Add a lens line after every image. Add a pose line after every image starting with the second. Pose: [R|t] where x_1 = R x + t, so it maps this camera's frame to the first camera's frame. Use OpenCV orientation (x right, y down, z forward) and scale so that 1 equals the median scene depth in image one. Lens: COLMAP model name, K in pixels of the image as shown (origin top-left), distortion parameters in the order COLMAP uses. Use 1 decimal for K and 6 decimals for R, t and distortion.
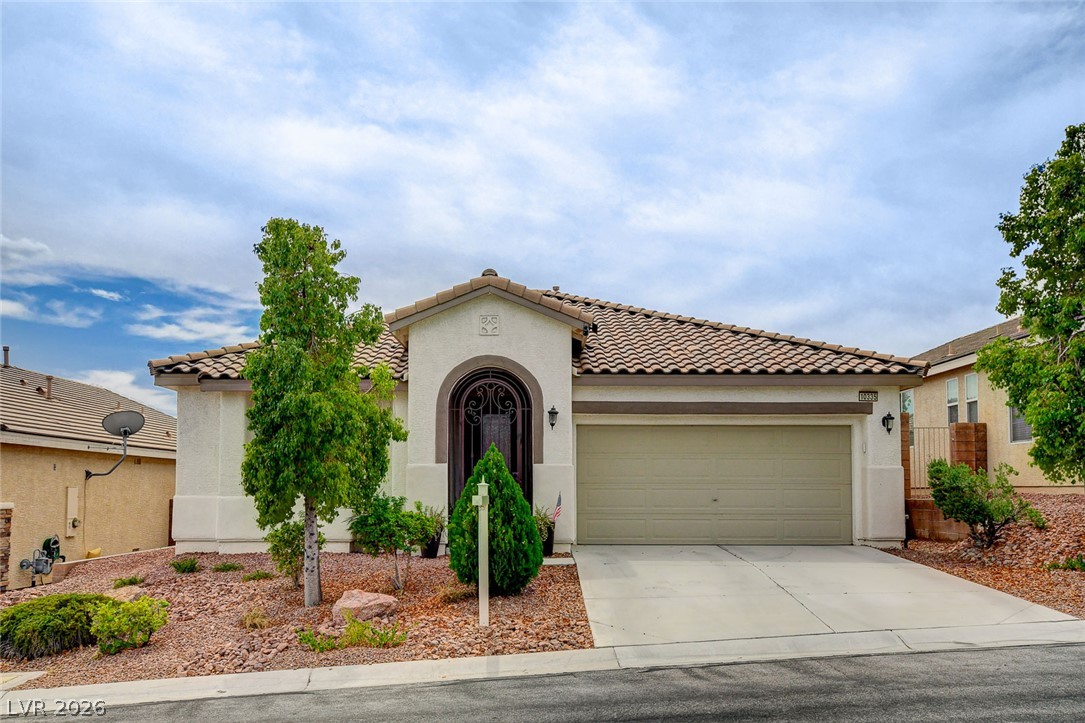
lens RADIAL K [[898.5, 0, 542.5], [0, 898.5, 361.5], [0, 0, 1]] dist [0.008782, 0.002029]
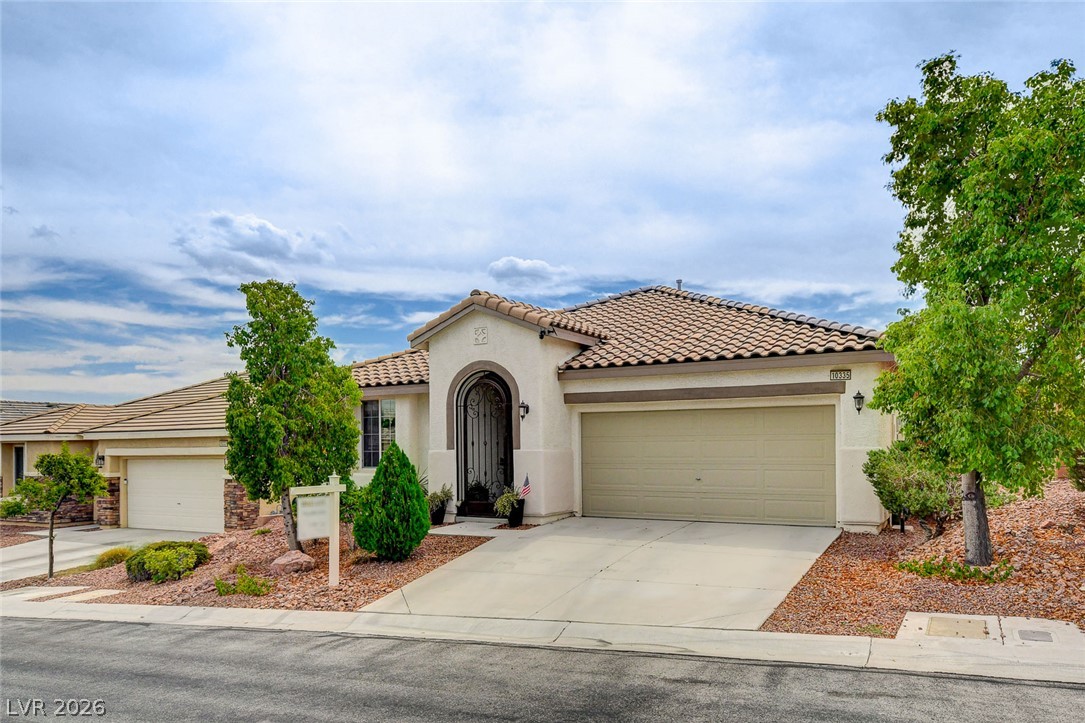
lens RADIAL K [[749.3, 0, 543.8], [0, 749.3, 386.5], [0, 0, 1]] dist [-0.000806, 0.000017]
pose [[0.867067, -0.047556, -0.495917, 0.499571], [0.079927, 0.995818, 0.044252, -0.010042], [0.491738, -0.078007, 0.867242, 0.154633]]
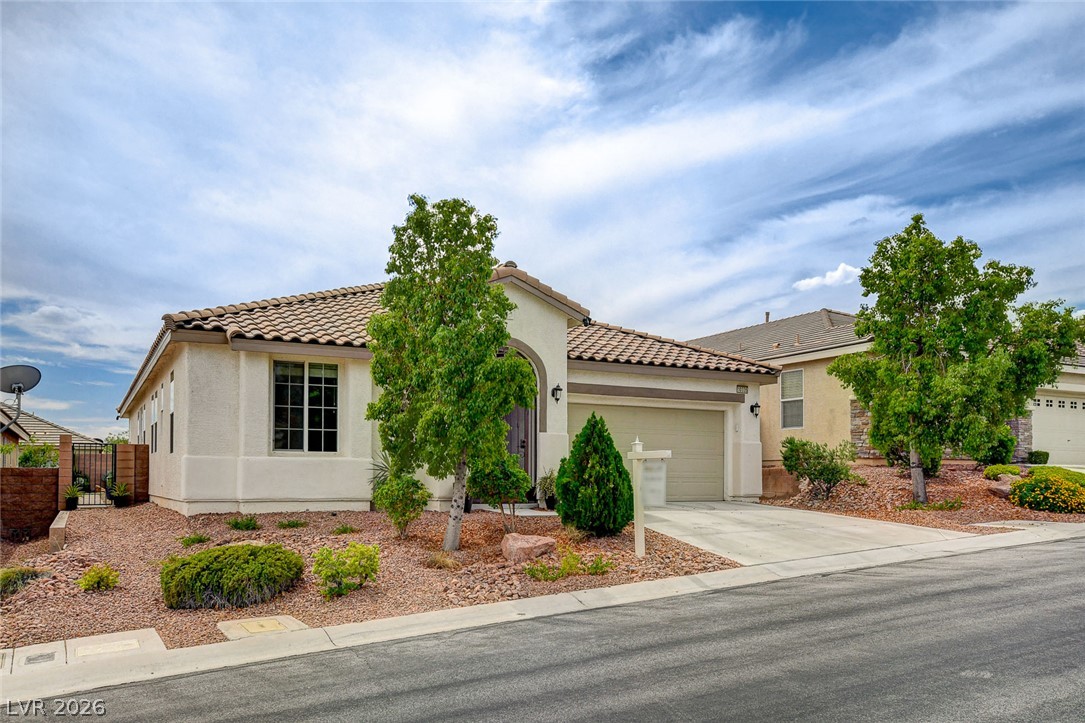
lens RADIAL K [[850.4, 0, 542.5], [0, 850.4, 361.5], [0, 0, 1]] dist [-0.006607, -0.001078]
pose [[0.889646, 0.065110, 0.451985, -0.488444], [-0.067559, 0.997658, -0.010739, 0.032156], [-0.451626, -0.020982, 0.891961, 0.013088]]
